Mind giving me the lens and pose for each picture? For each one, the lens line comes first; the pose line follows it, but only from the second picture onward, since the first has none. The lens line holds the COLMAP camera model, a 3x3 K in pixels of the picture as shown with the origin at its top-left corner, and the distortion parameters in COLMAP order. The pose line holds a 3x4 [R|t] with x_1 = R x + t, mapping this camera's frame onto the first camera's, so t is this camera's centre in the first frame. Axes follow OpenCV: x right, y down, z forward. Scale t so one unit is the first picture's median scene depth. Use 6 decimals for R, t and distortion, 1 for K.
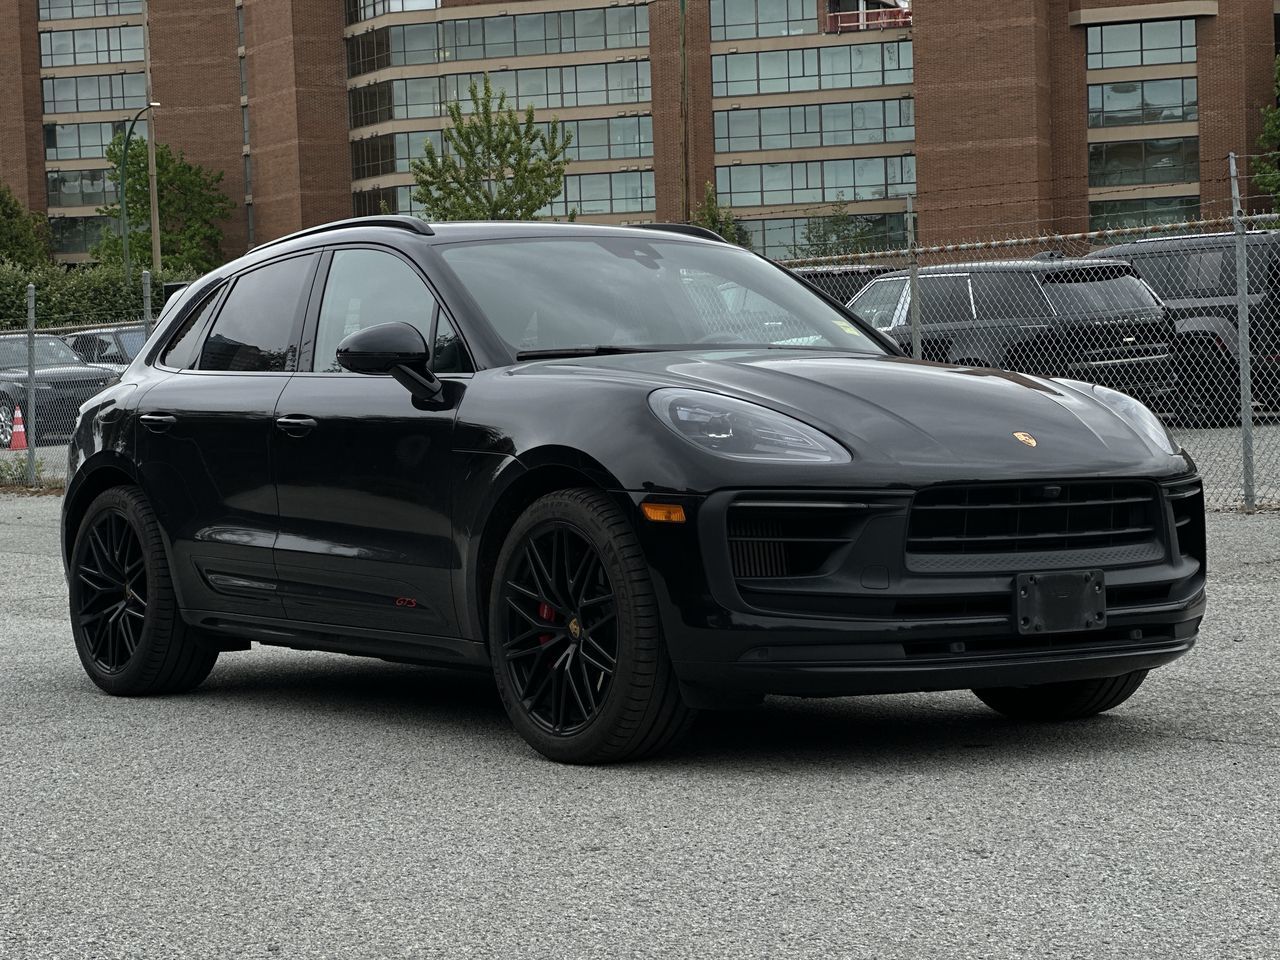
lens RADIAL K [[2814.6, 0, 615.5], [0, 2814.6, 515.7], [0, 0, 1]] dist [0.035125, 1.920590]
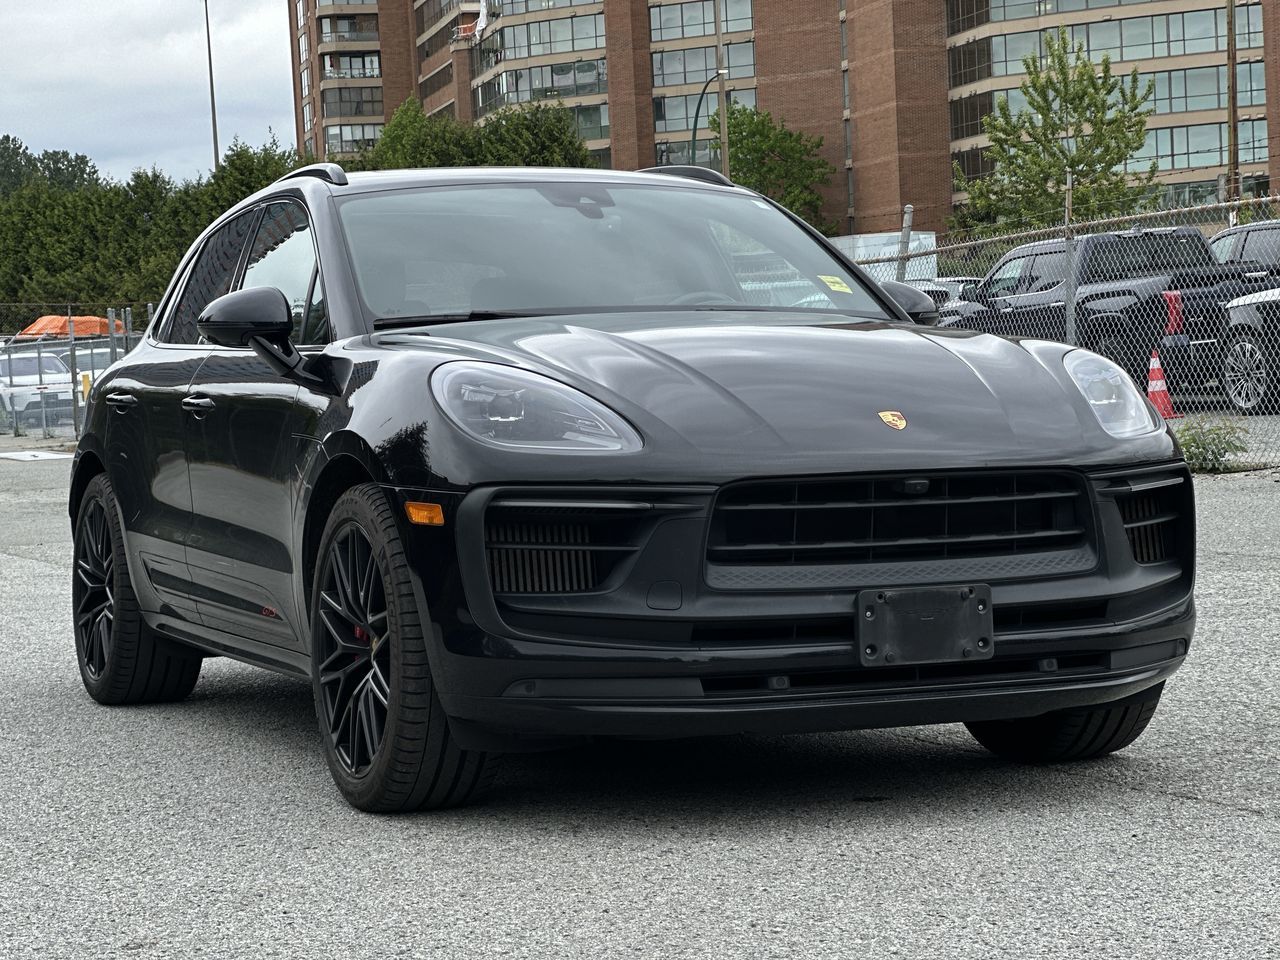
lens RADIAL K [[2817.4, 0, 643.0], [0, 2817.4, 526.4], [0, 0, 1]] dist [0.052452, 0.874784]
pose [[0.976539, 0.002832, -0.215323, 0.243637], [0.000762, 0.999862, 0.016607, -0.010255], [0.215340, -0.016382, 0.976402, 0.201109]]
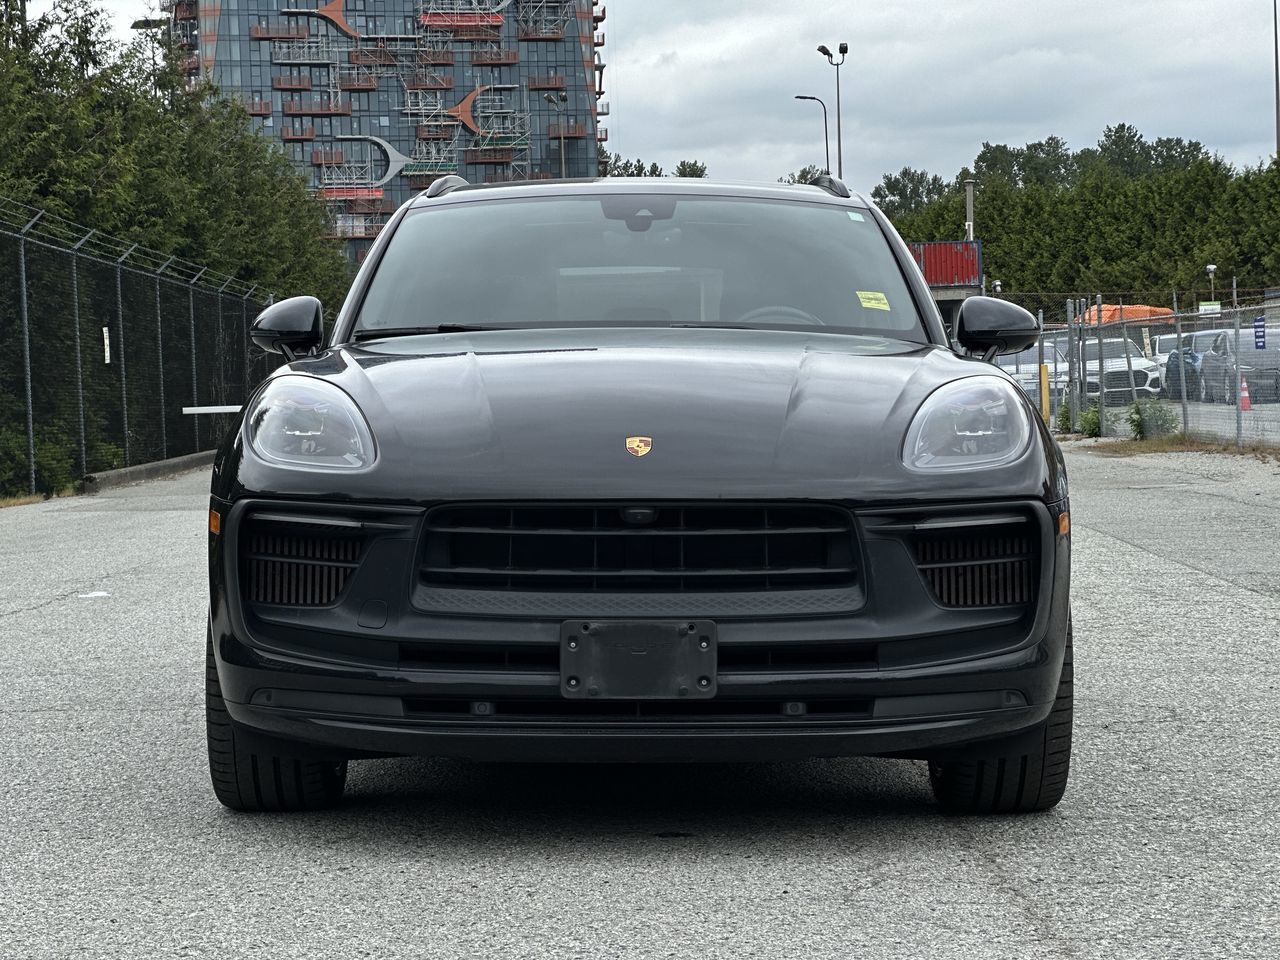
lens RADIAL K [[2817.4, 0, 643.0], [0, 2817.4, 526.4], [0, 0, 1]] dist [0.052452, 0.874784]
pose [[0.819031, 0.042928, -0.572141, 0.579433], [-0.032964, 0.999071, 0.027772, -0.026329], [0.572801, -0.003886, 0.819685, 0.359563]]
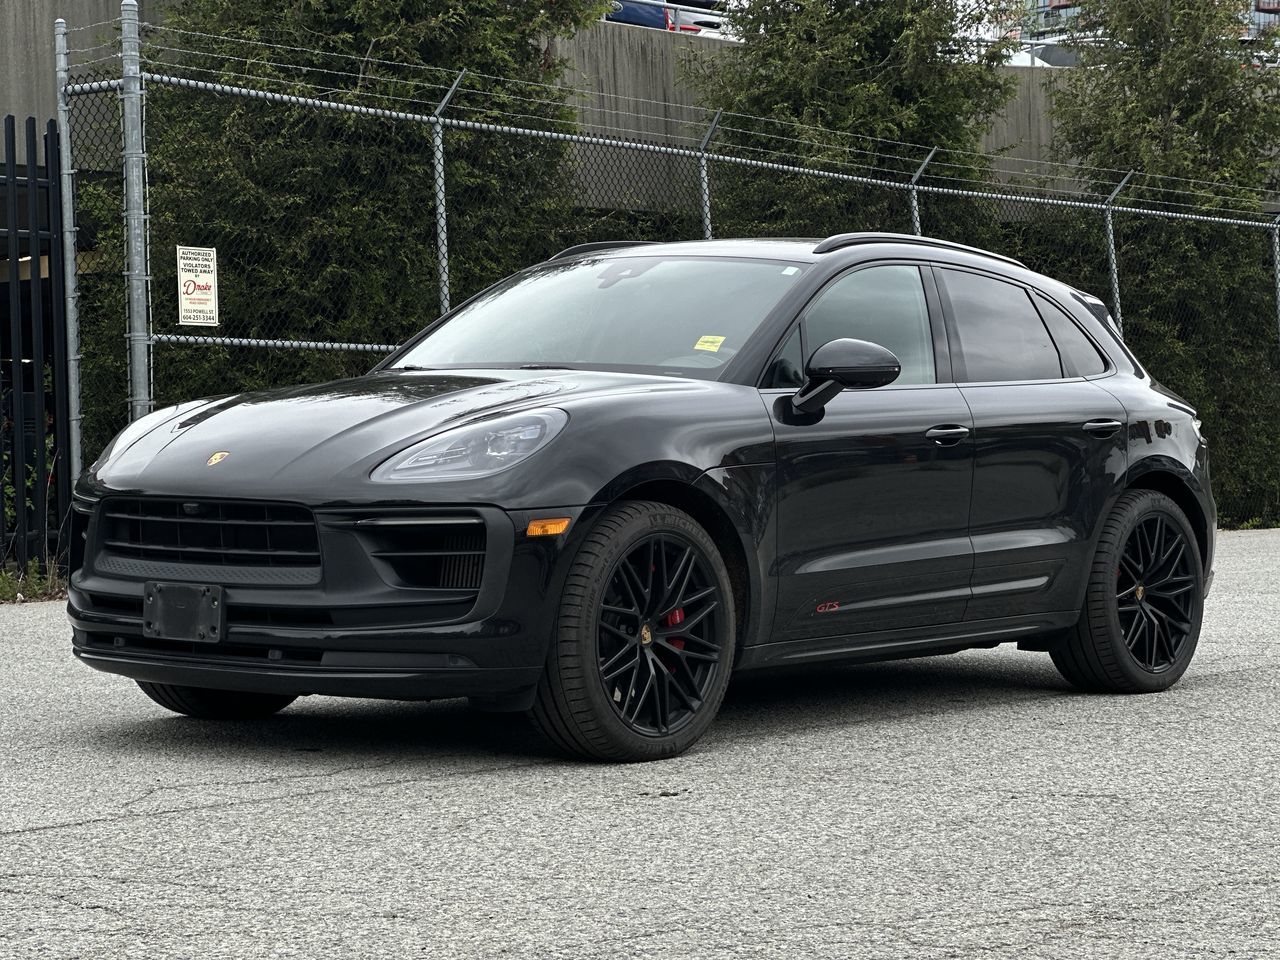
lens RADIAL K [[2817.4, 0, 643.0], [0, 2817.4, 526.4], [0, 0, 1]] dist [0.052452, 0.874784]
pose [[0.274477, 0.060763, -0.959672, 1.191217], [-0.043518, 0.997764, 0.050728, -0.061456], [0.960609, 0.027839, 0.276507, 0.845181]]
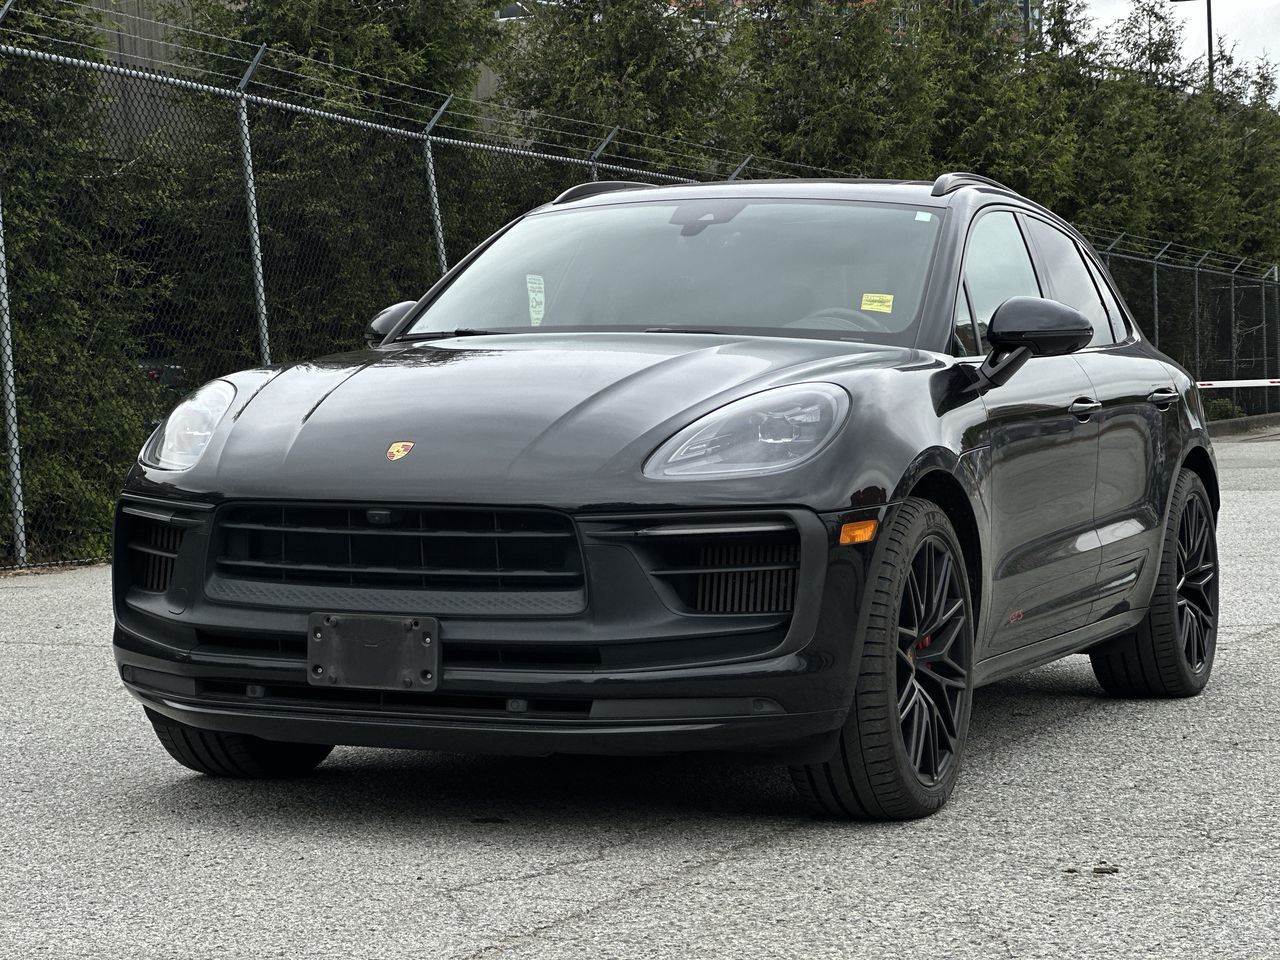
lens RADIAL K [[2814.6, 0, 615.5], [0, 2814.6, 515.7], [0, 0, 1]] dist [0.035125, 1.920590]
pose [[0.527321, 0.062496, -0.847365, 0.857627], [-0.039786, 0.998013, 0.048848, -0.050012], [0.848734, 0.007955, 0.528760, 0.609104]]
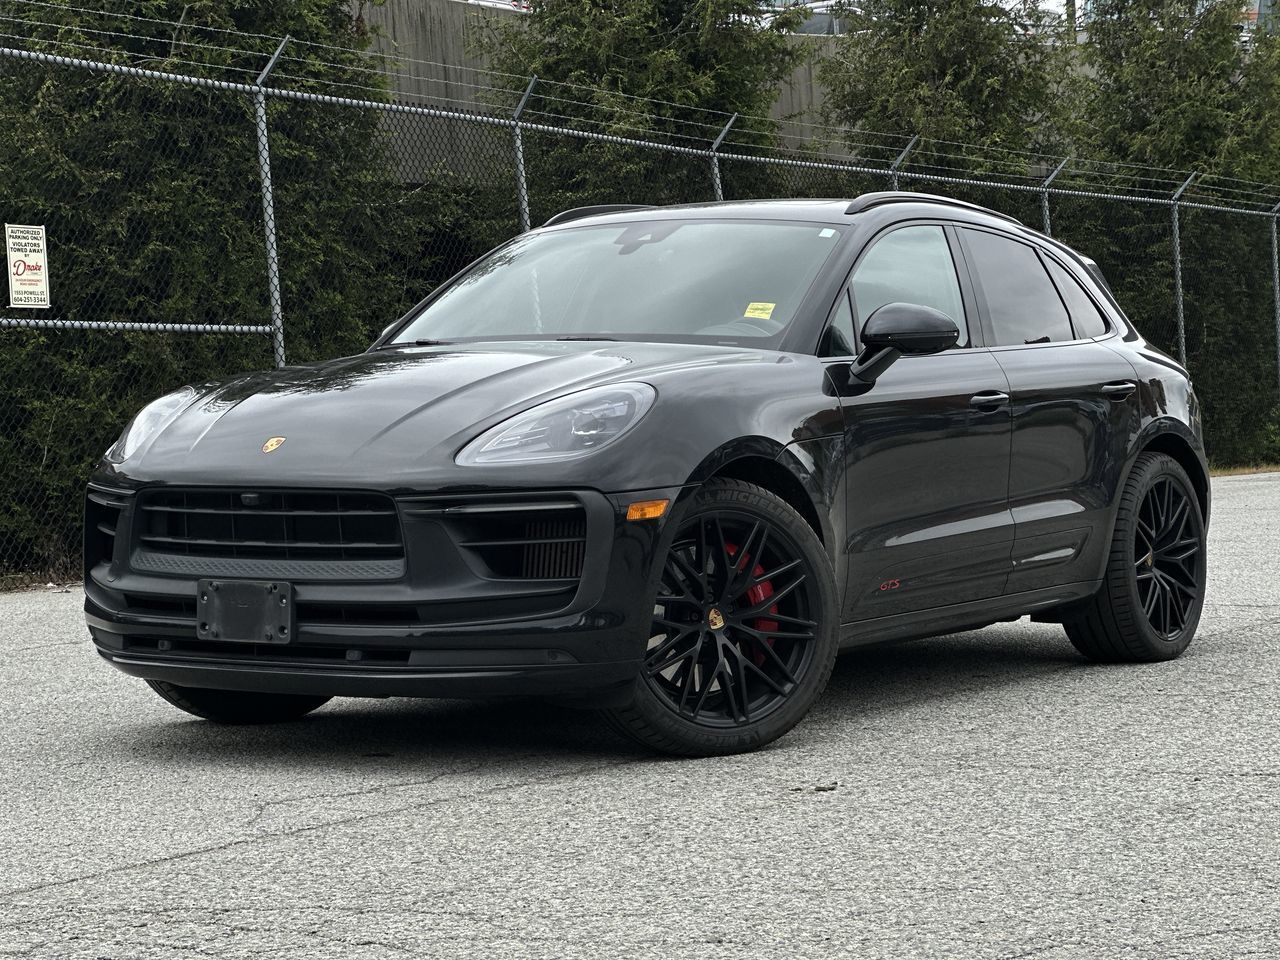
lens RADIAL K [[2817.4, 0, 643.0], [0, 2817.4, 526.4], [0, 0, 1]] dist [0.052452, 0.874784]
pose [[0.379359, 0.059616, -0.923327, 1.087739], [-0.020305, 0.998218, 0.056109, -0.055768], [0.925027, -0.002537, 0.379894, 0.731410]]
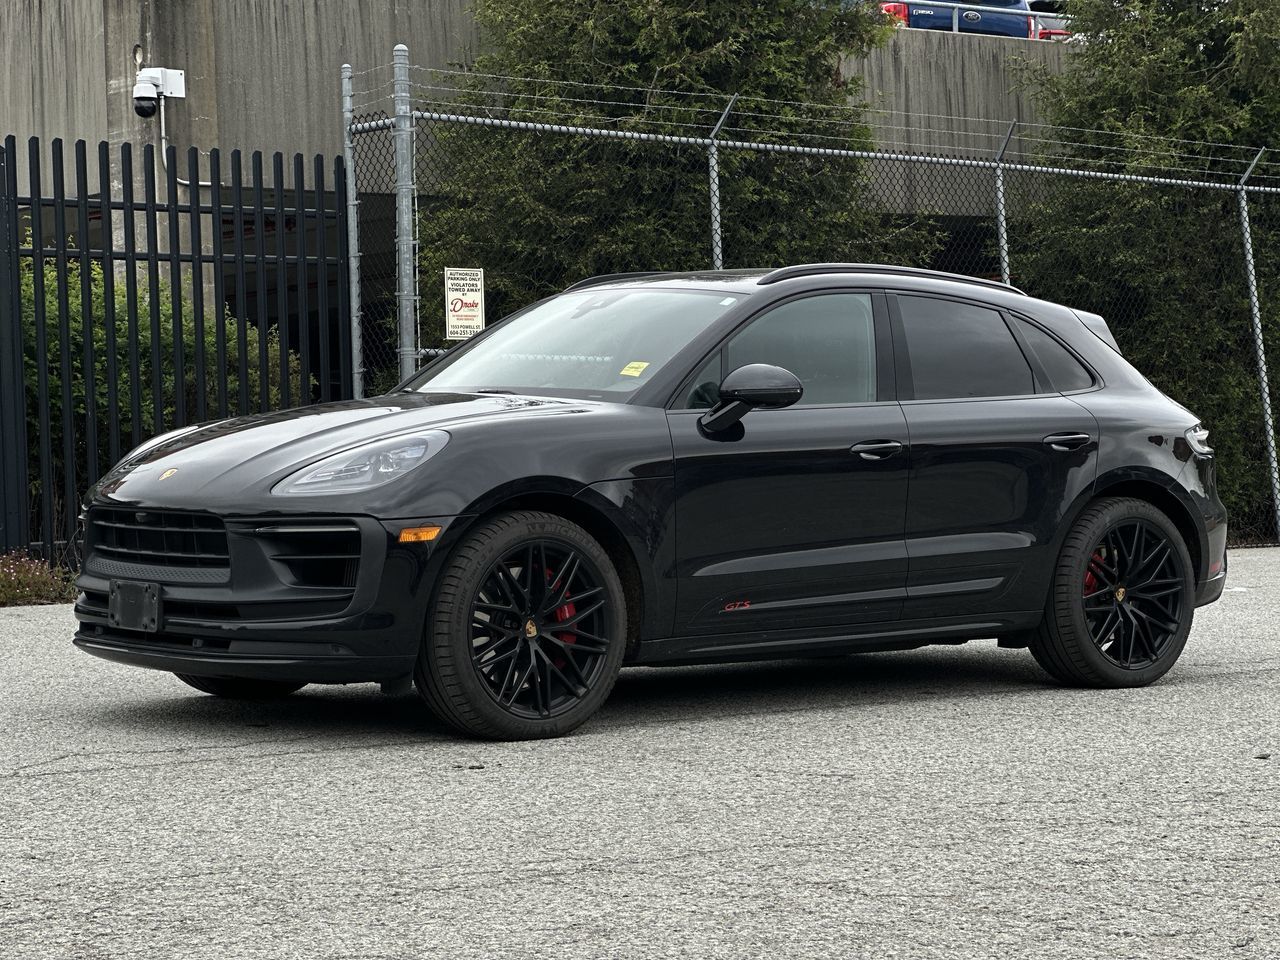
lens RADIAL K [[2826.0, 0, 616.4], [0, 2826.0, 447.7], [0, 0, 1]] dist [-0.032100, 2.406373]
pose [[0.073542, 0.035854, -0.996647, 1.379972], [-0.033753, 0.998870, 0.033444, -0.086029], [0.996721, 0.031180, 0.074669, 1.084159]]
